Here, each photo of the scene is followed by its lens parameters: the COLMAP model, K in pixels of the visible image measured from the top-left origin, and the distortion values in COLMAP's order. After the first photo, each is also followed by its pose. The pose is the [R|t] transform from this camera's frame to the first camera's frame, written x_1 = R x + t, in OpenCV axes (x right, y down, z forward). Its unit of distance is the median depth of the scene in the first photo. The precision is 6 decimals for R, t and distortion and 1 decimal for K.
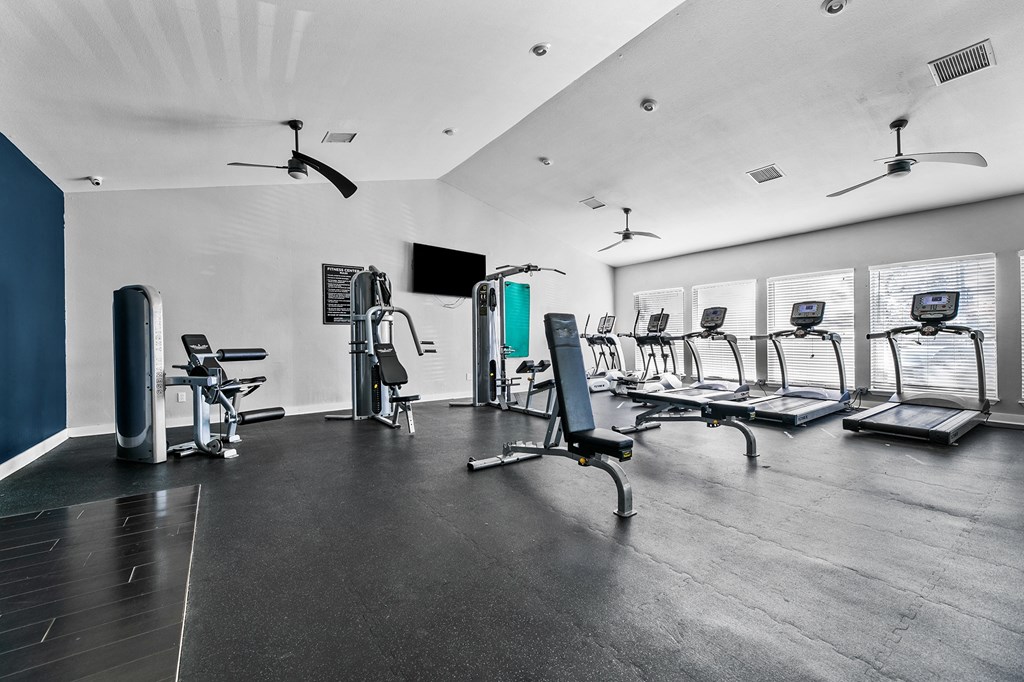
lens RADIAL K [[408.8, 0, 506.8], [0, 408.8, 340.7], [0, 0, 1]] dist [-0.001407, 0.000001]
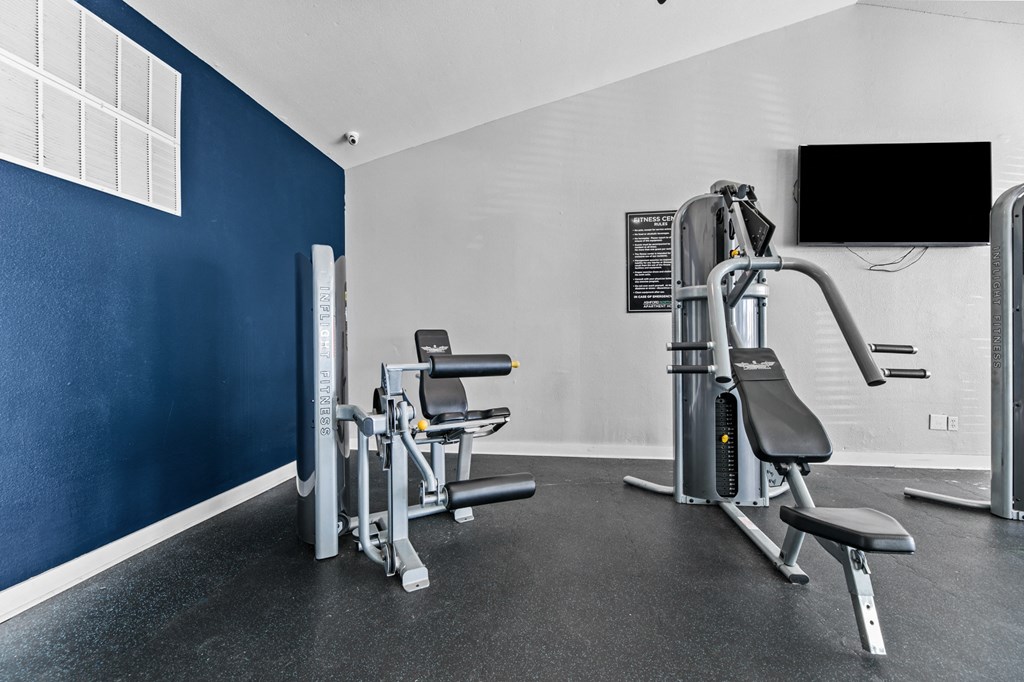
lens RADIAL K [[408.8, 0, 509.4], [0, 408.8, 341.3], [0, 0, 1]] dist [-0.001407, 0.000001]
pose [[0.734183, 0.008459, -0.678899, -0.197190], [-0.005868, 0.999964, 0.006113, -0.001477], [0.678926, -0.000504, 0.734206, 0.521617]]
